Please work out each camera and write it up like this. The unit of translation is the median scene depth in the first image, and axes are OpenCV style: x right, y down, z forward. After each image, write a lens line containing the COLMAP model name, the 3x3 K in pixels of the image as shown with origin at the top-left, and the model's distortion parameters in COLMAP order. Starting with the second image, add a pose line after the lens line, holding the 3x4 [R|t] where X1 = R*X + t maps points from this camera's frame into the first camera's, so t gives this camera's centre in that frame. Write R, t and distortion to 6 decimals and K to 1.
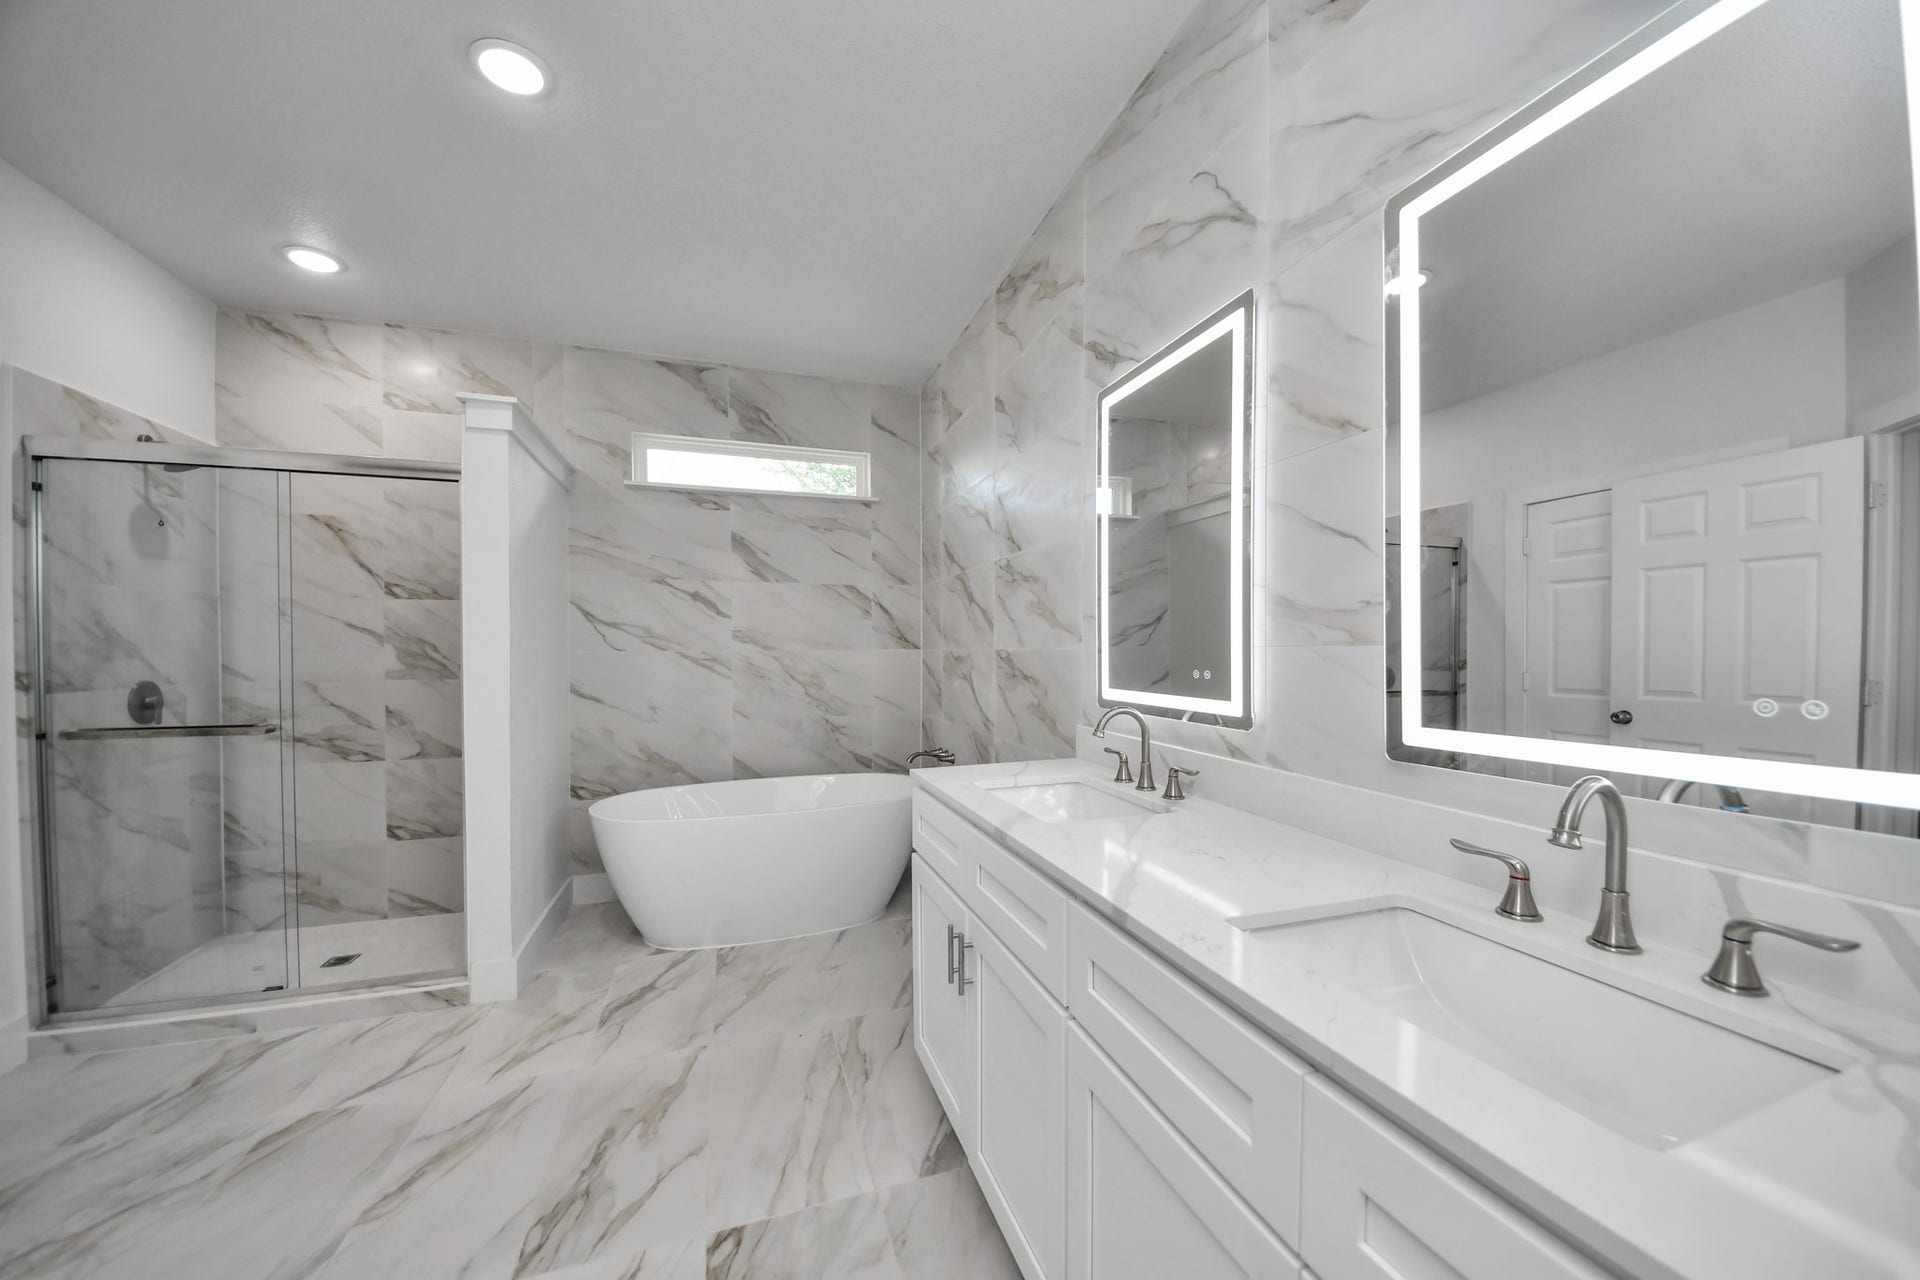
lens RADIAL K [[684.4, 0, 955.5], [0, 684.4, 657.6], [0, 0, 1]] dist [0.016904, -0.013977]
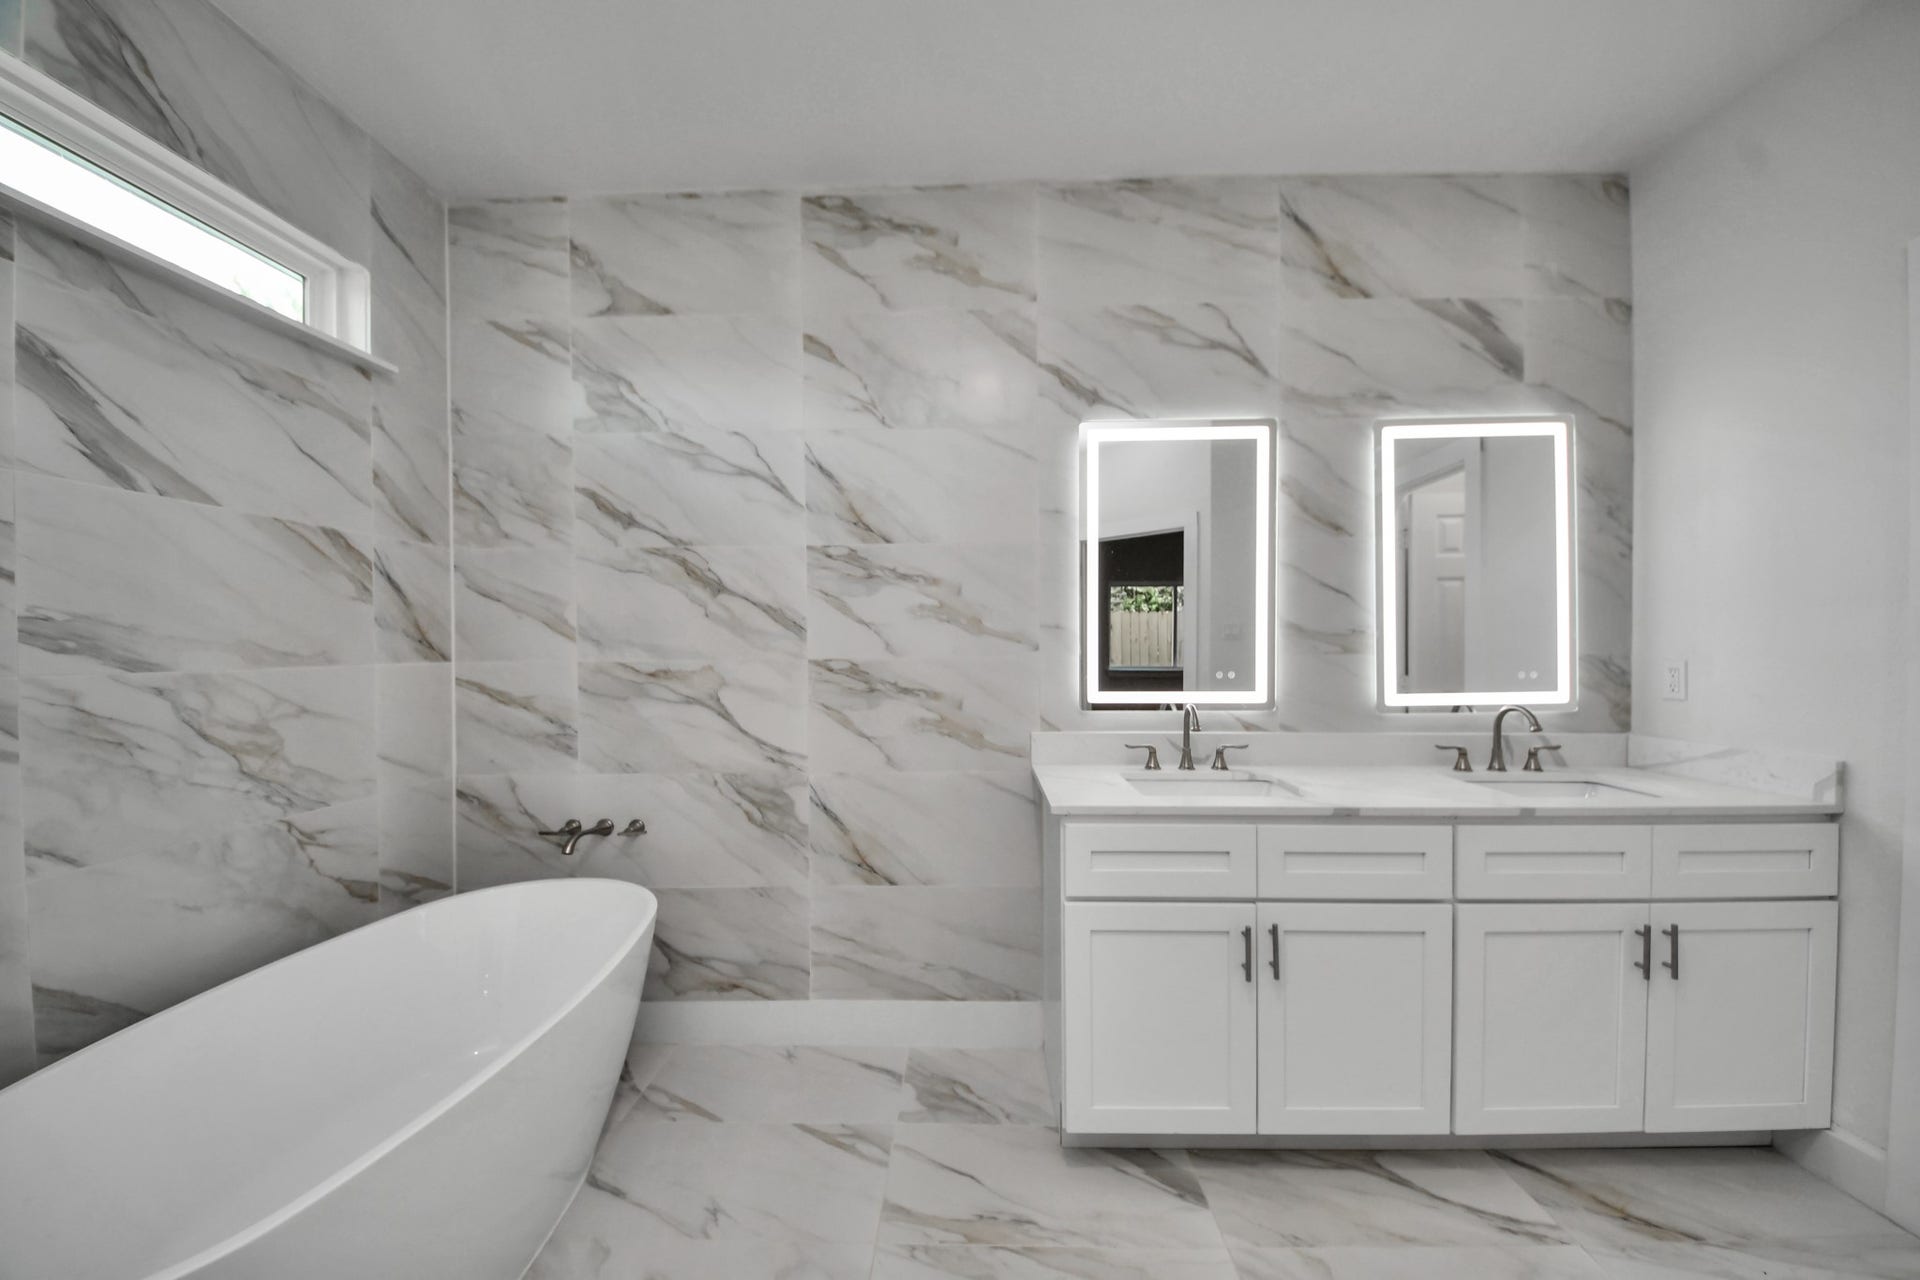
lens RADIAL K [[697.0, 0, 961.7], [0, 697.0, 653.4], [0, 0, 1]] dist [0.026016, -0.015049]
pose [[0.333234, -0.010519, 0.942785, -0.606547], [0.016951, 0.999843, 0.005164, -0.018417], [-0.942692, 0.014260, 0.333360, 0.548357]]
